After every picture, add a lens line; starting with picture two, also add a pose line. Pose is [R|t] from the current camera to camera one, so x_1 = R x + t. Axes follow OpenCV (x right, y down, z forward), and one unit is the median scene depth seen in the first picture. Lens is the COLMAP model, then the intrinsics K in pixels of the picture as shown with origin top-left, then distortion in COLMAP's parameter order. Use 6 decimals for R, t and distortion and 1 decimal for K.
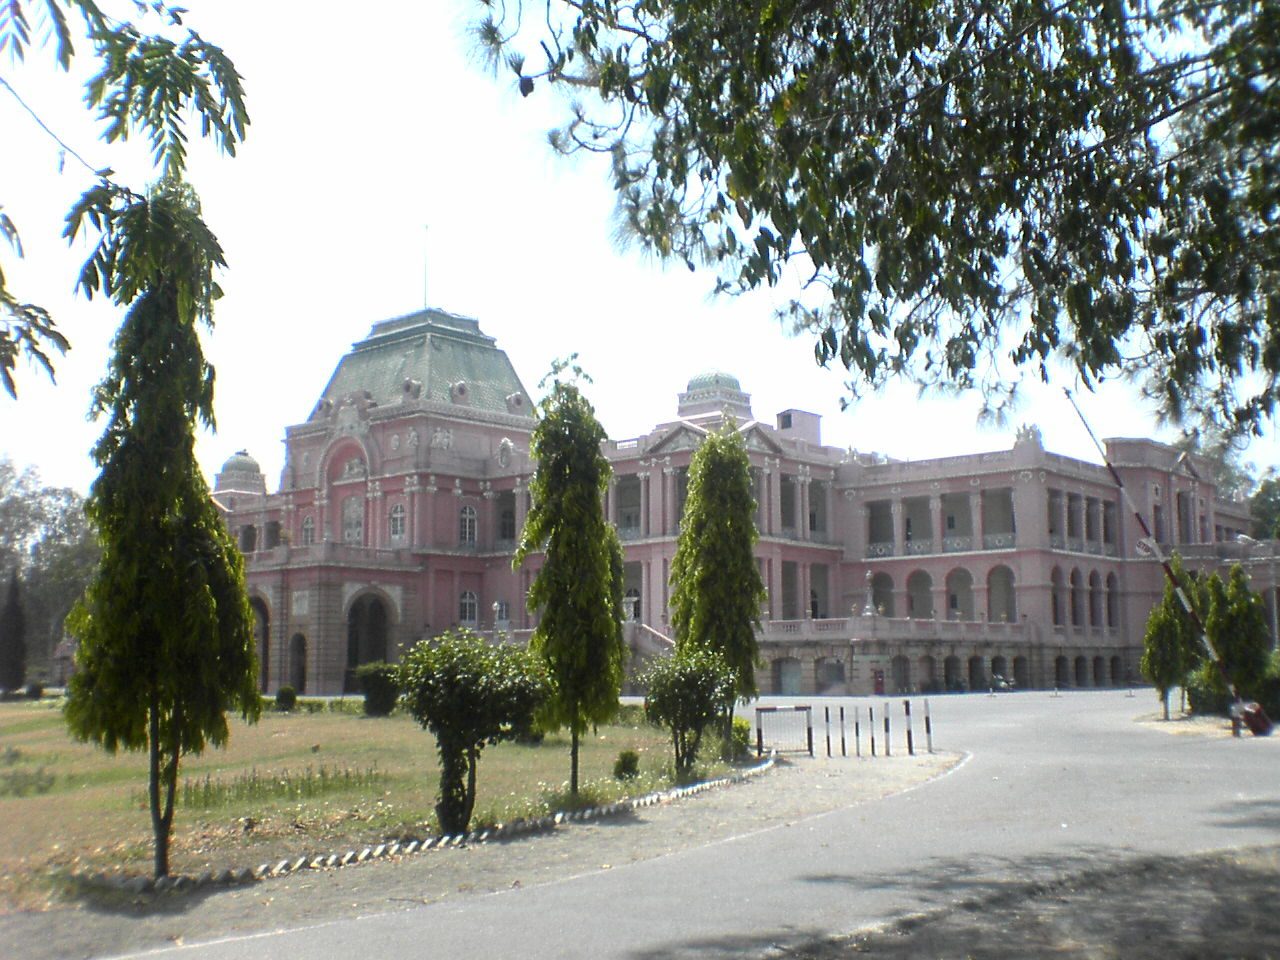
lens RADIAL K [[1428.7, 0, 640.0], [0, 1428.7, 480.0], [0, 0, 1]] dist [0.004641, -0.000013]
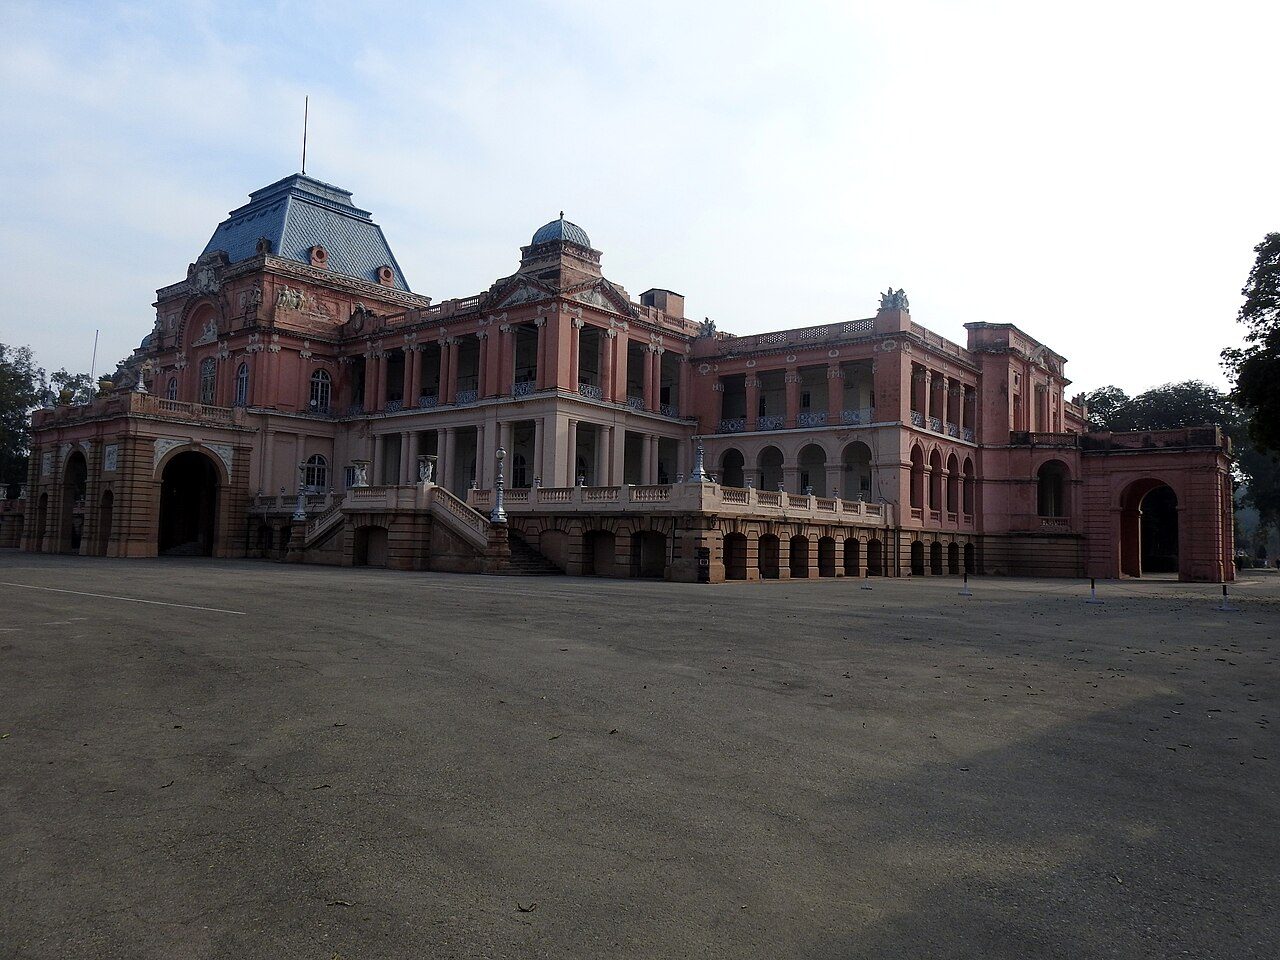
lens RADIAL K [[917.2, 0, 640.0], [0, 917.2, 480.0], [0, 0, 1]] dist [-0.002298, -0.000646]
pose [[0.999107, 0.034648, 0.024168, 0.093708], [-0.036068, 0.997484, 0.061037, 0.050924], [-0.021992, -0.061855, 0.997843, 0.390680]]
